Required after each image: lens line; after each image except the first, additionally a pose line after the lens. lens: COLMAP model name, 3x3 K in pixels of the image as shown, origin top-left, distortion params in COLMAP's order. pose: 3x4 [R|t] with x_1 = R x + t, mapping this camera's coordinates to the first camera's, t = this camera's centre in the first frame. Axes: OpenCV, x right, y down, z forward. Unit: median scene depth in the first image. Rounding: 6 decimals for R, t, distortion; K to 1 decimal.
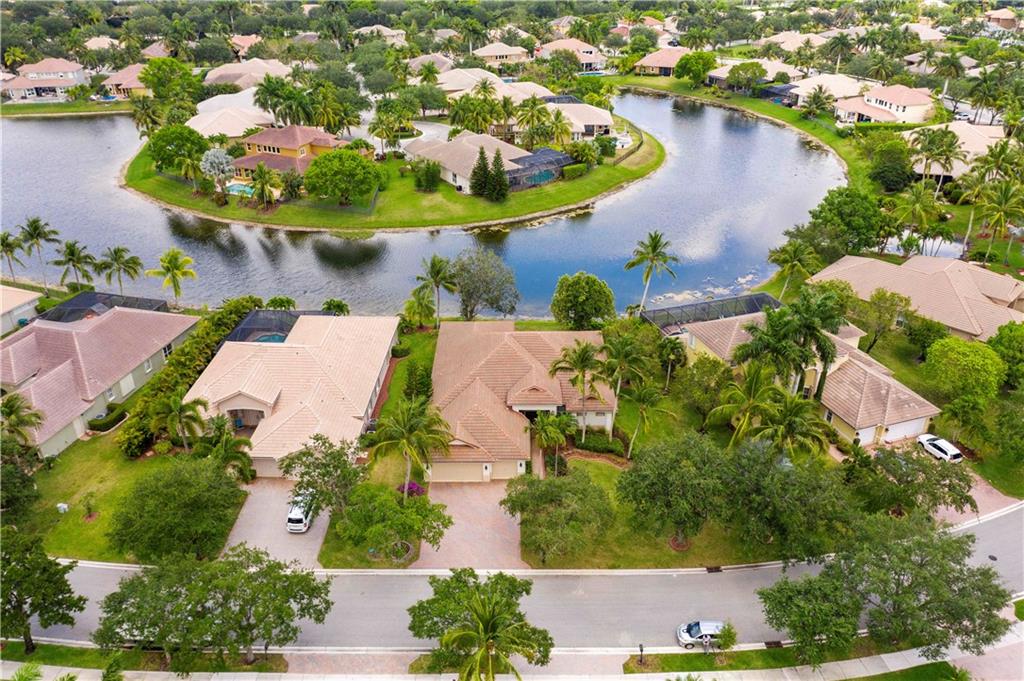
lens RADIAL K [[811.4, 0, 512.2], [0, 811.4, 338.8], [0, 0, 1]] dist [0.004548, -0.006595]
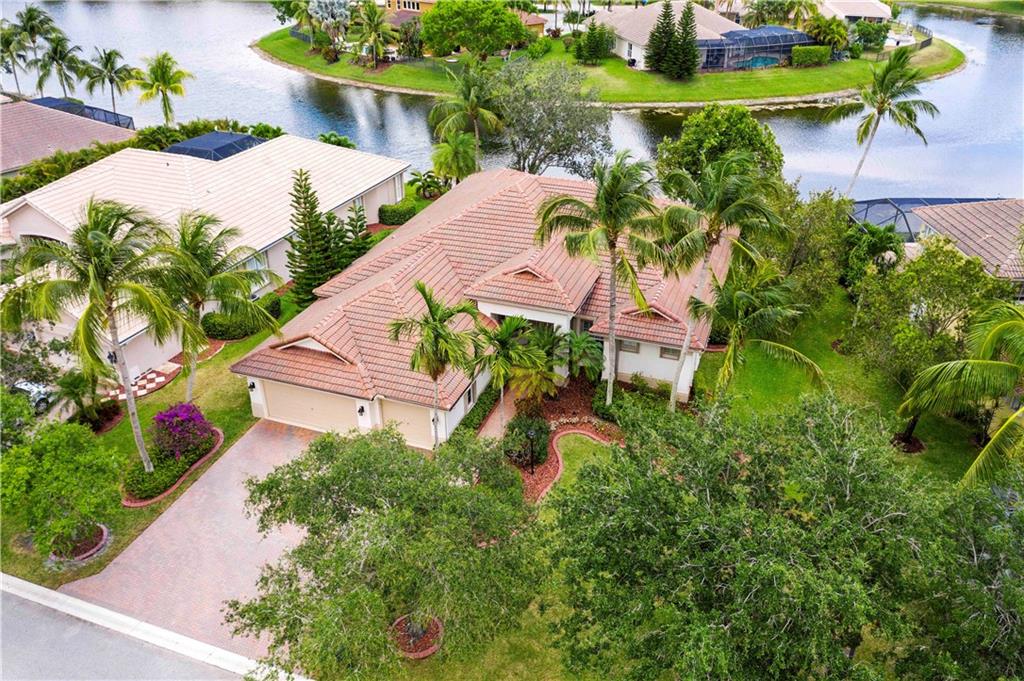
lens RADIAL K [[811.4, 0, 509.6], [0, 811.4, 338.0], [0, 0, 1]] dist [0.004548, -0.006595]
pose [[0.940131, 0.162918, -0.299351, 0.089792], [-0.159148, 0.986557, 0.037108, 0.045442], [0.301373, 0.012755, 0.953421, 0.301938]]
